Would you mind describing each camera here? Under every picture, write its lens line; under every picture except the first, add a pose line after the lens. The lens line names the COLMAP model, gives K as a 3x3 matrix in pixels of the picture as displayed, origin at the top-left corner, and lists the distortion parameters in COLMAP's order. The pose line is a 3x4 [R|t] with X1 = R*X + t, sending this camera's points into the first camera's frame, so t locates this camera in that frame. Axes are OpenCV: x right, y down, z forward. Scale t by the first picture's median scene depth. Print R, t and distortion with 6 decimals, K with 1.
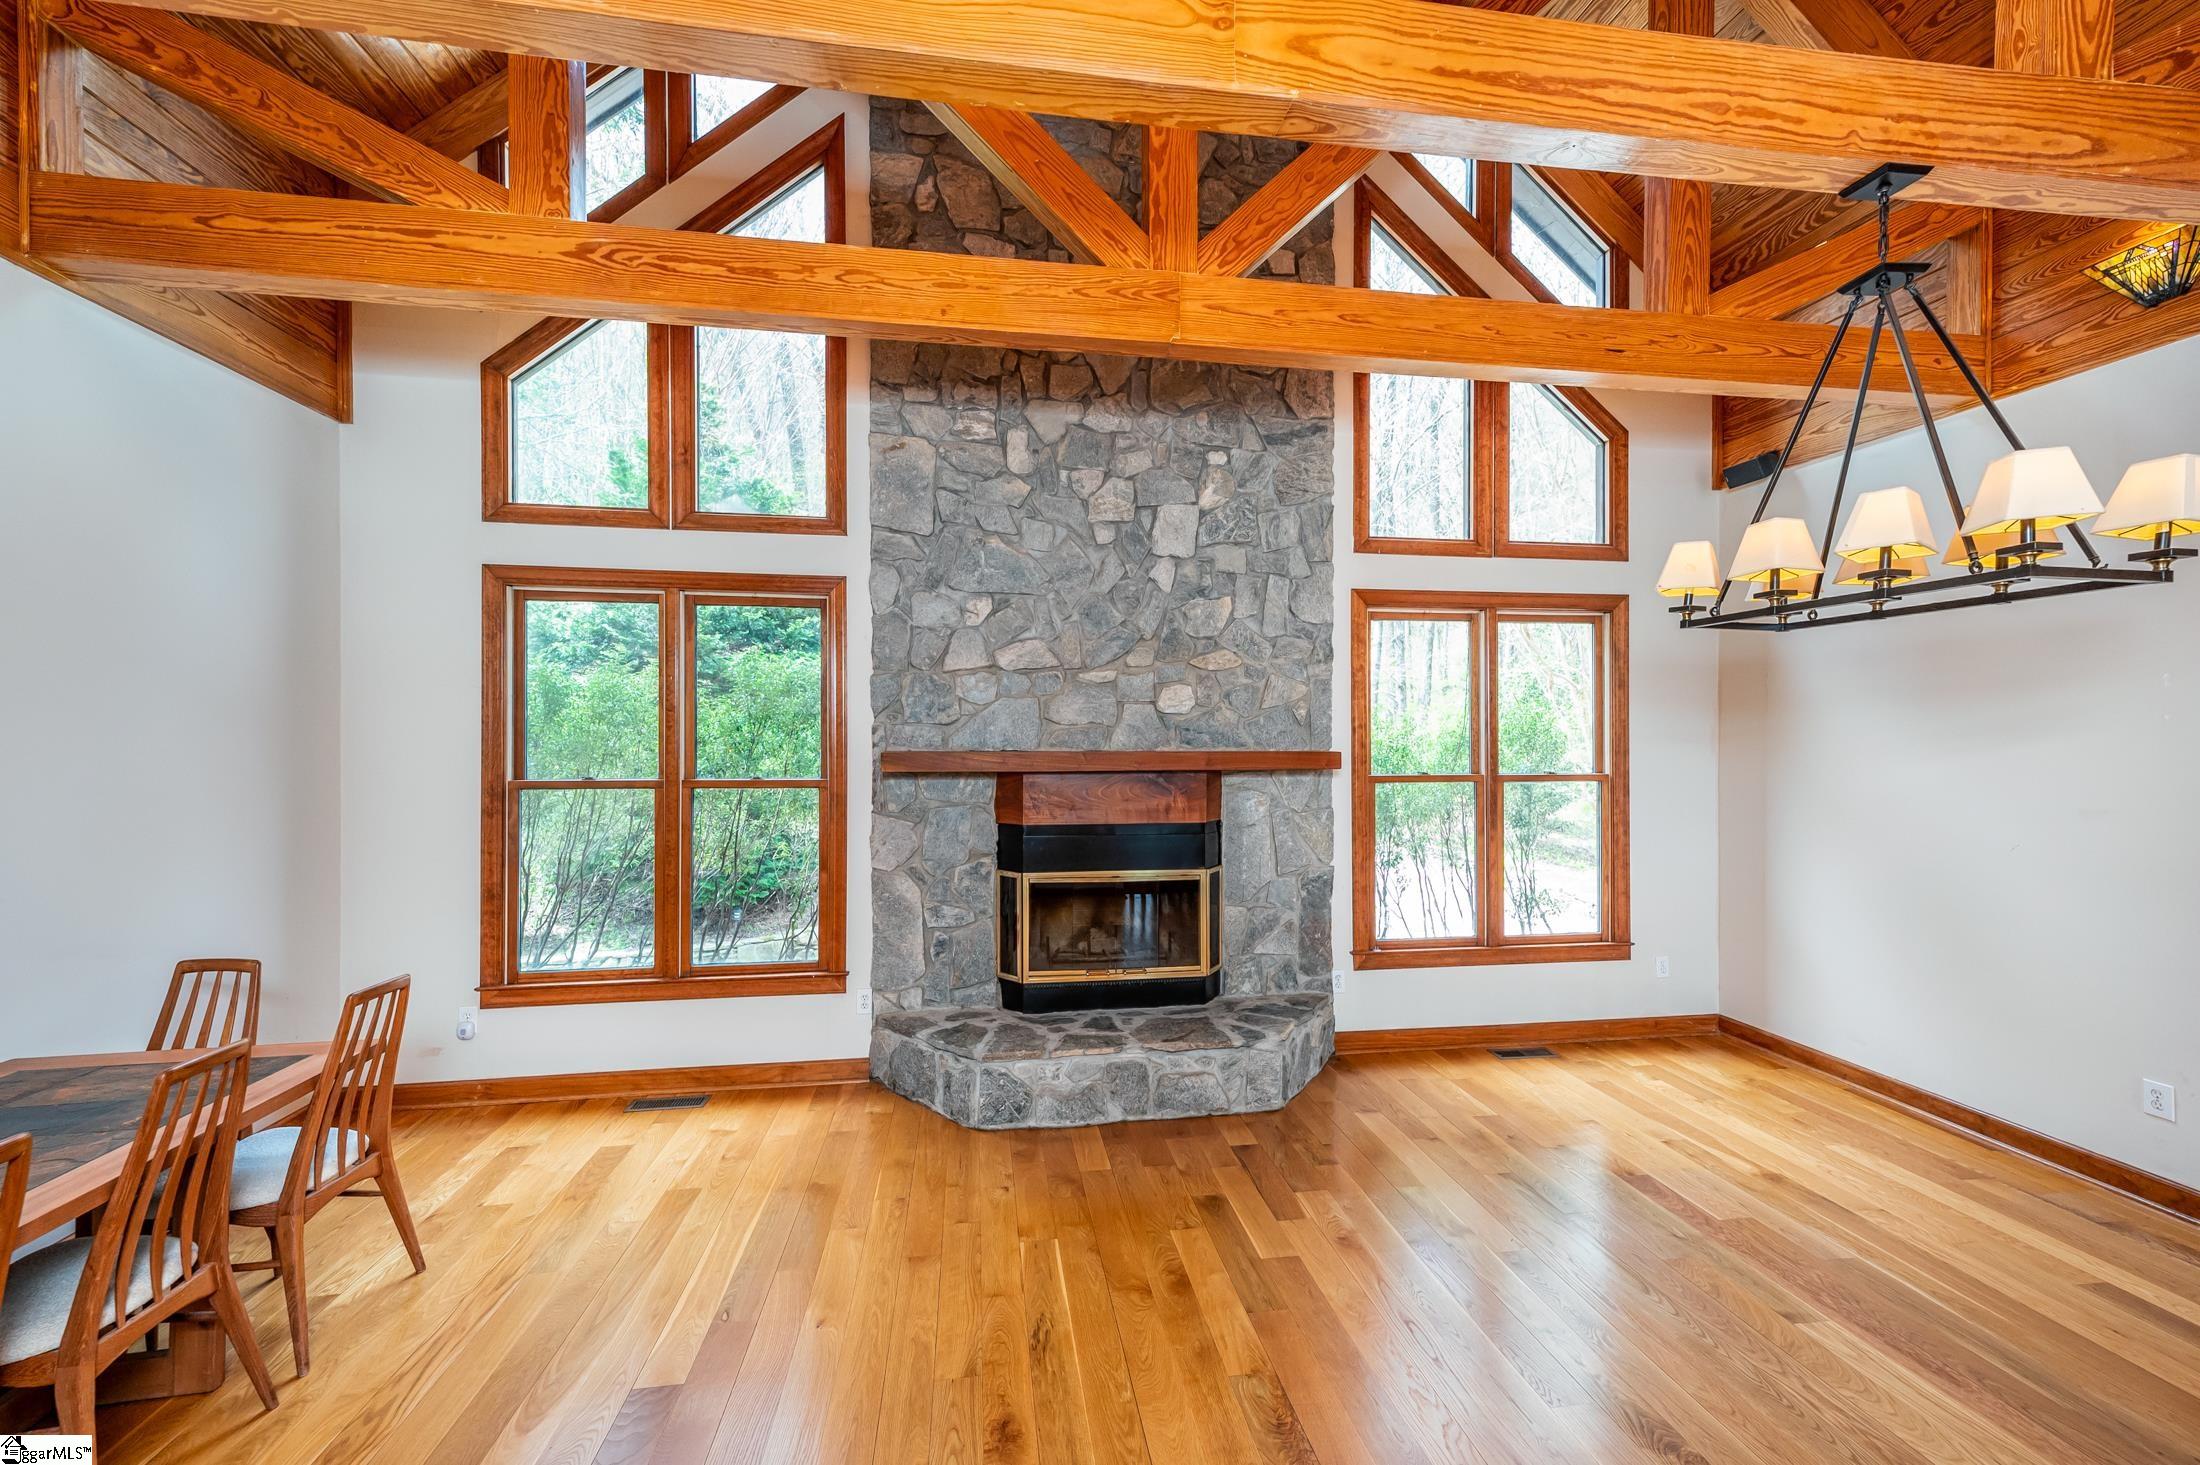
lens RADIAL K [[879.6, 0, 1112.5], [0, 879.6, 736.4], [0, 0, 1]] dist [0.001283, 0.000016]
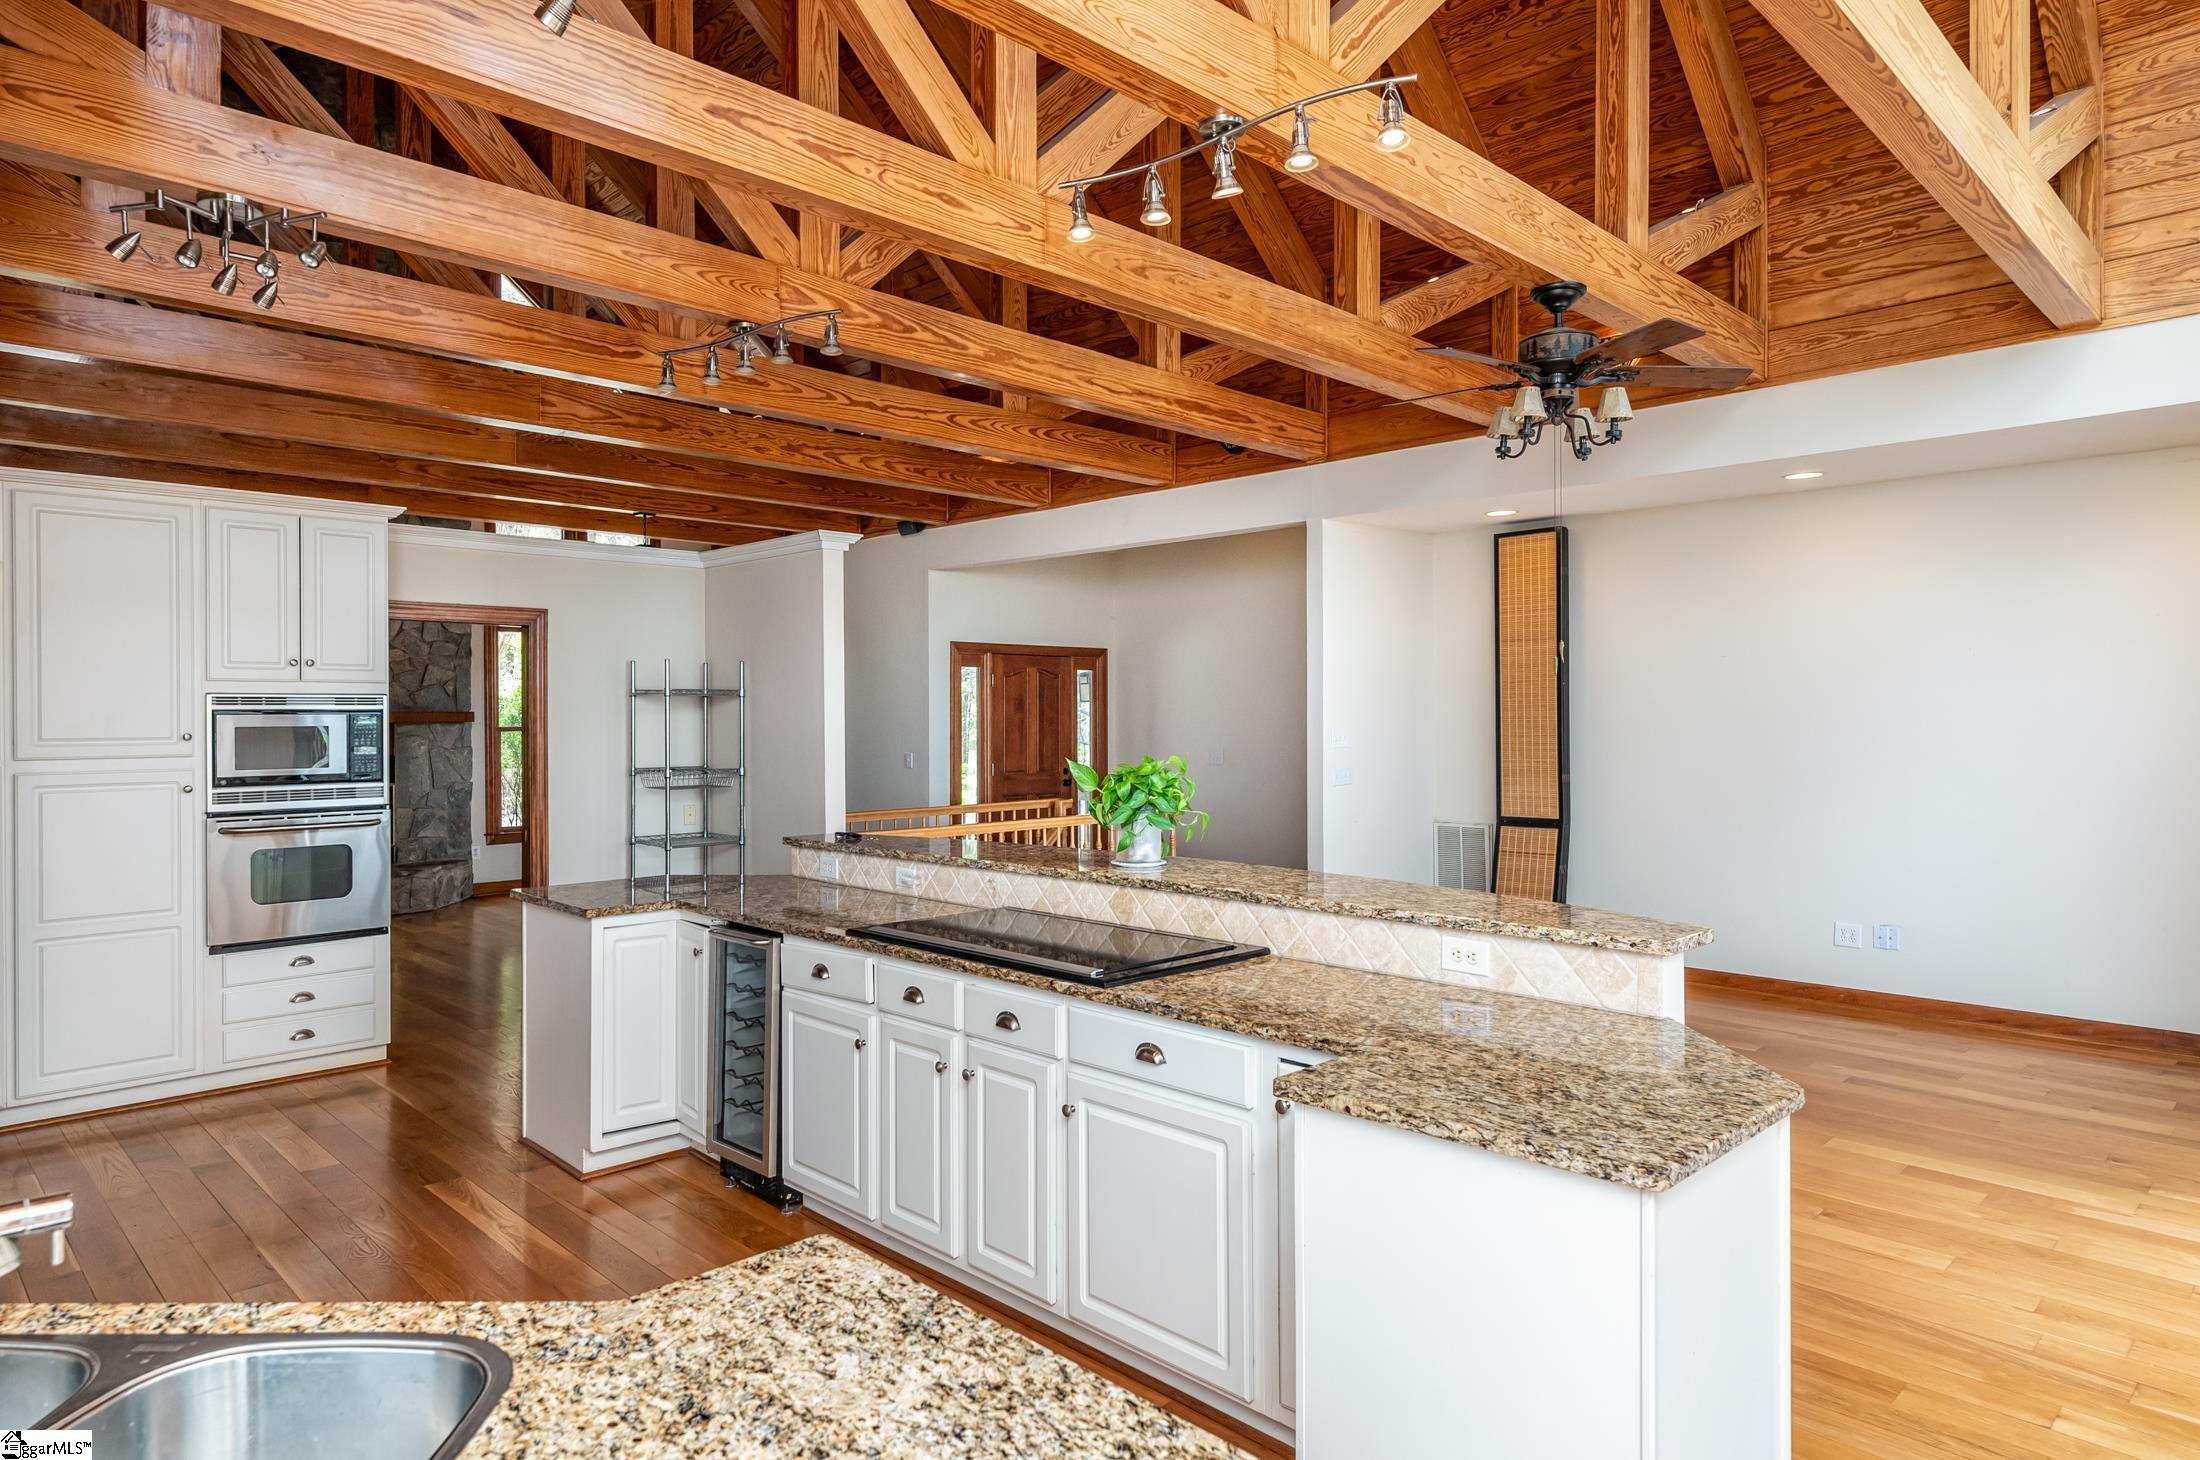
lens RADIAL K [[1275.2, 0, 1105.6], [0, 1275.2, 711.0], [0, 0, 1]] dist [0.008739, -0.003471]
pose [[0.806884, 0.000621, 0.590709, -0.213585], [-0.004348, 0.999979, 0.004887, -0.000741], [-0.590693, -0.006512, 0.806870, -1.702685]]
